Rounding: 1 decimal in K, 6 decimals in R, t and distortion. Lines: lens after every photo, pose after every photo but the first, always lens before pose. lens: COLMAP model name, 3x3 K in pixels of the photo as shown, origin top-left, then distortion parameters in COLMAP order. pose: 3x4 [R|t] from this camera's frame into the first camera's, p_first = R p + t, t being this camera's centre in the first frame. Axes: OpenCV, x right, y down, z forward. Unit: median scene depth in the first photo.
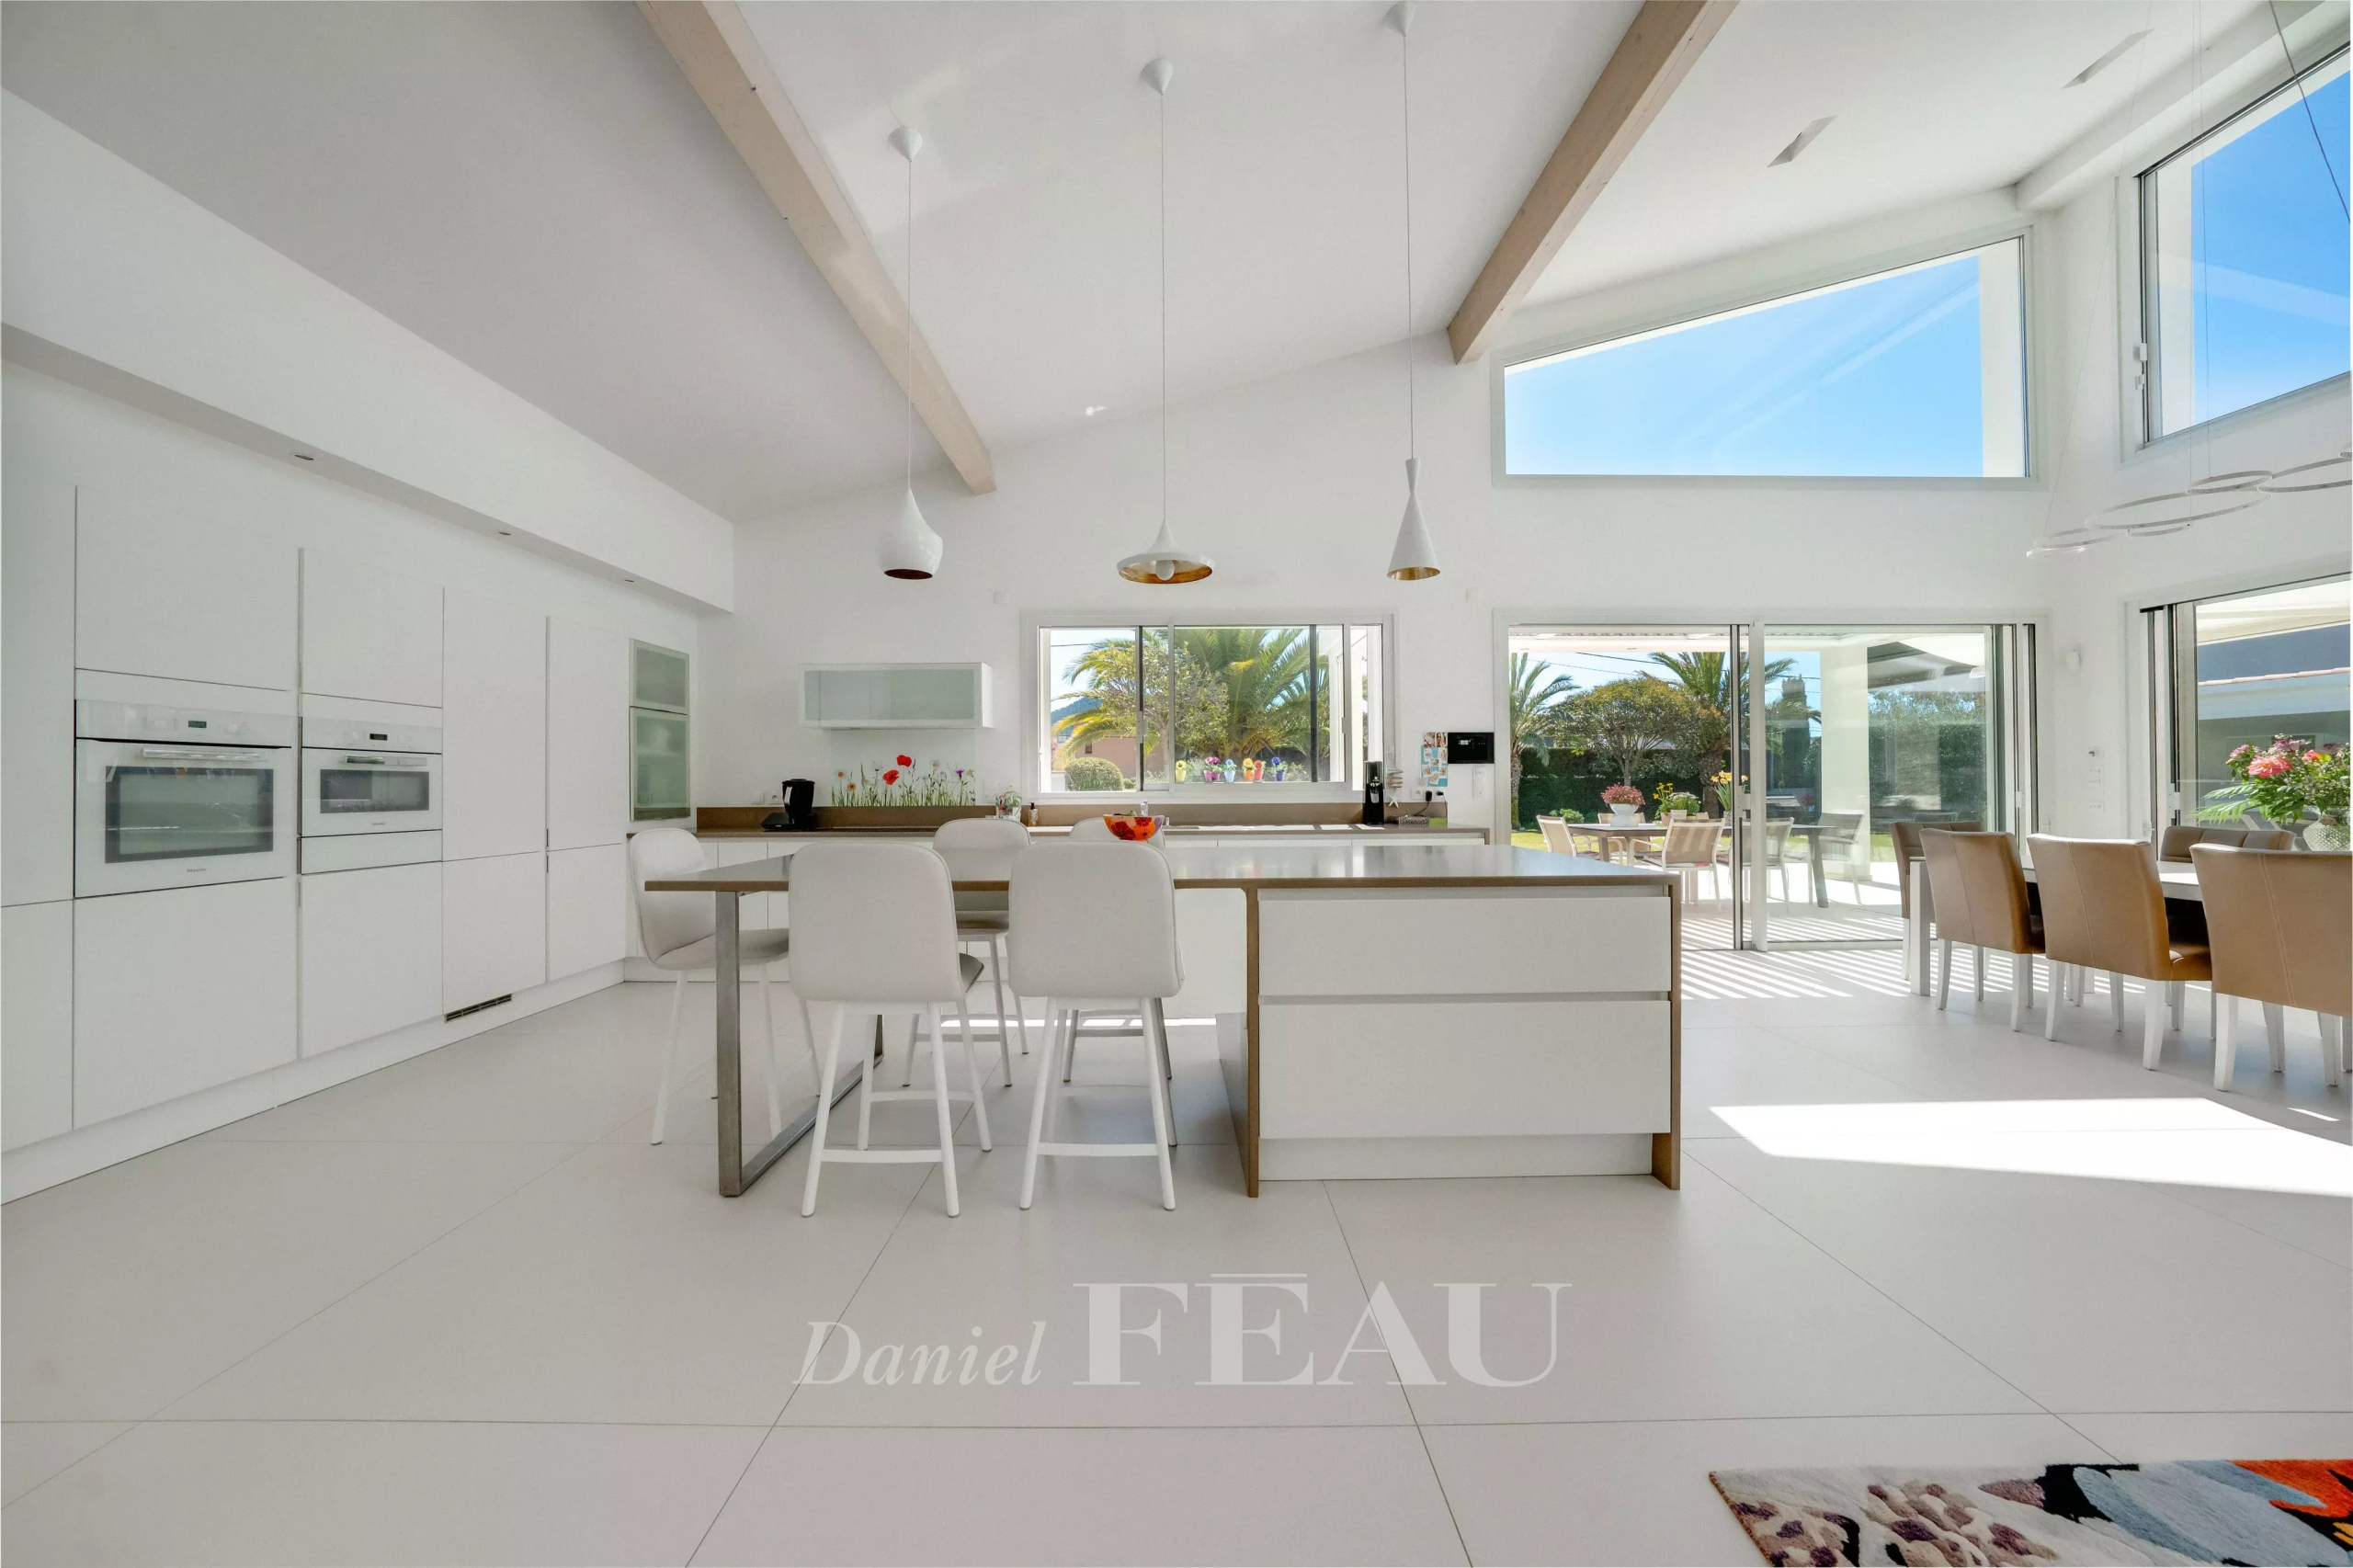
lens RADIAL K [[817.1, 0, 1168.7], [0, 817.1, 775.2], [0, 0, 1]] dist [-0.014407, 0.000348]
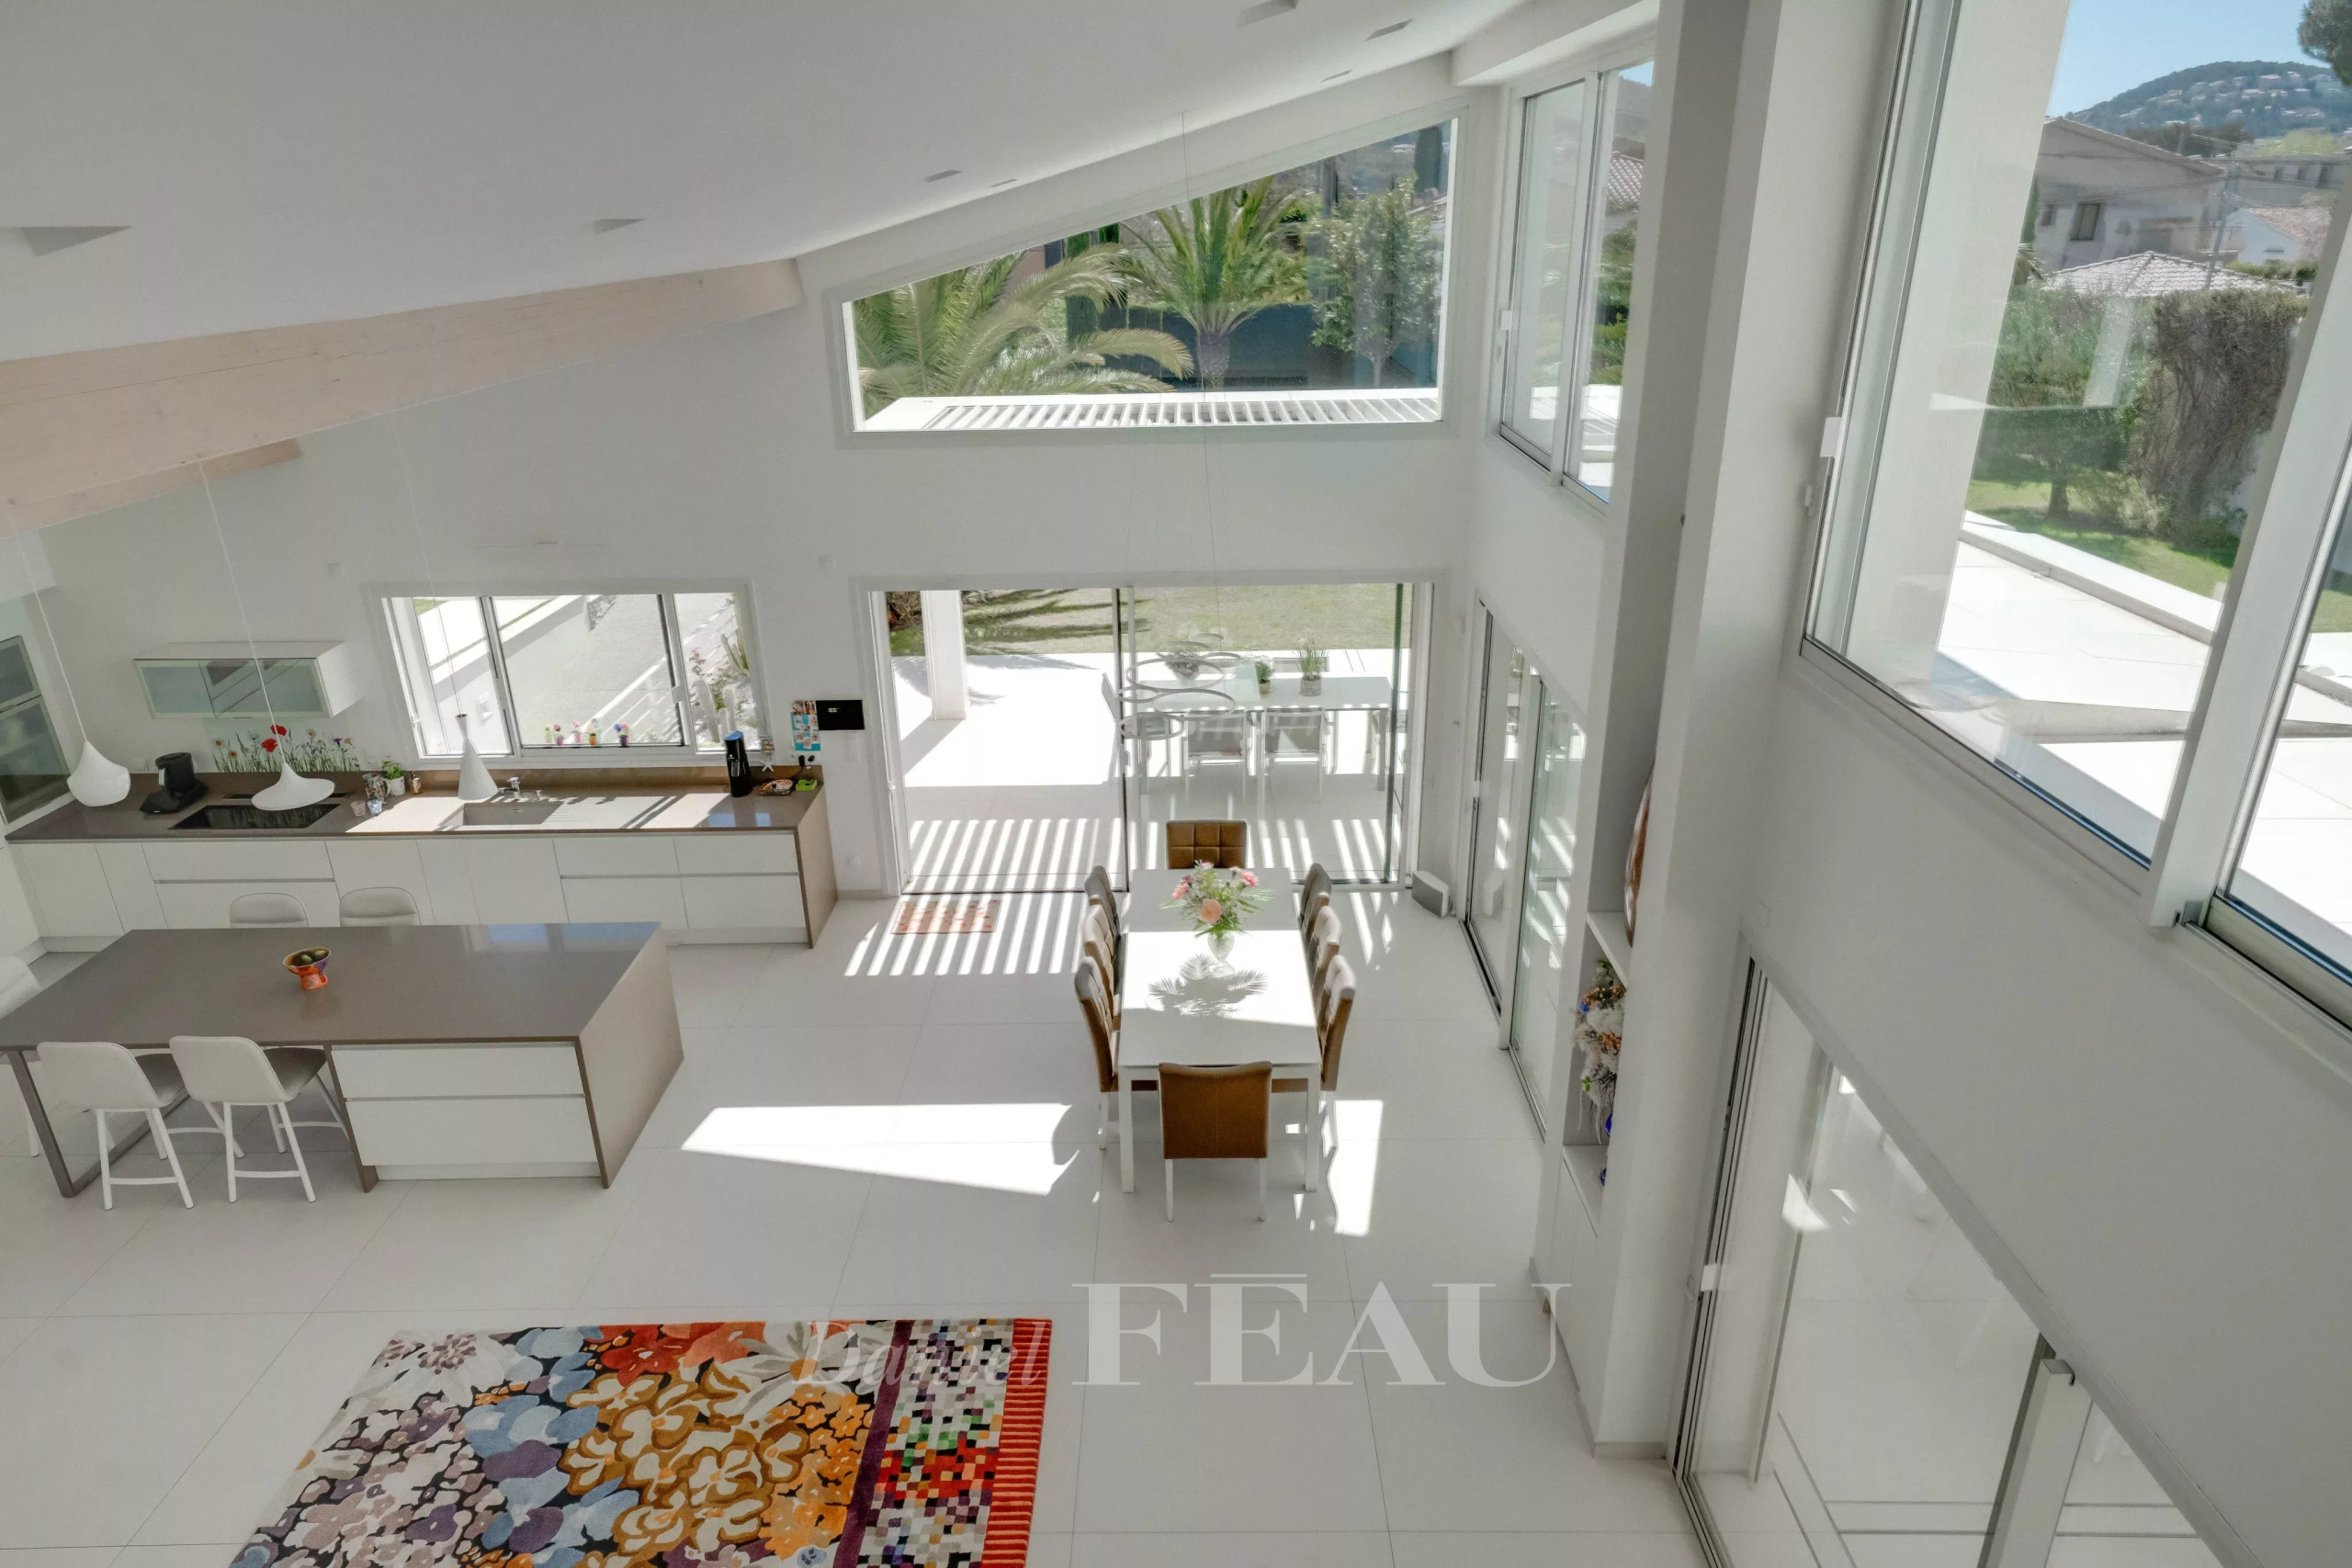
lens RADIAL K [[1402.8, 0, 1168.6], [0, 1402.8, 790.9], [0, 0, 1]] dist [0.020996, -0.001441]
pose [[0.999928, -0.006650, -0.009975, 0.792854], [0.010037, 0.919340, 0.393337, -0.625436], [0.006555, -0.393409, 0.919340, -0.628604]]
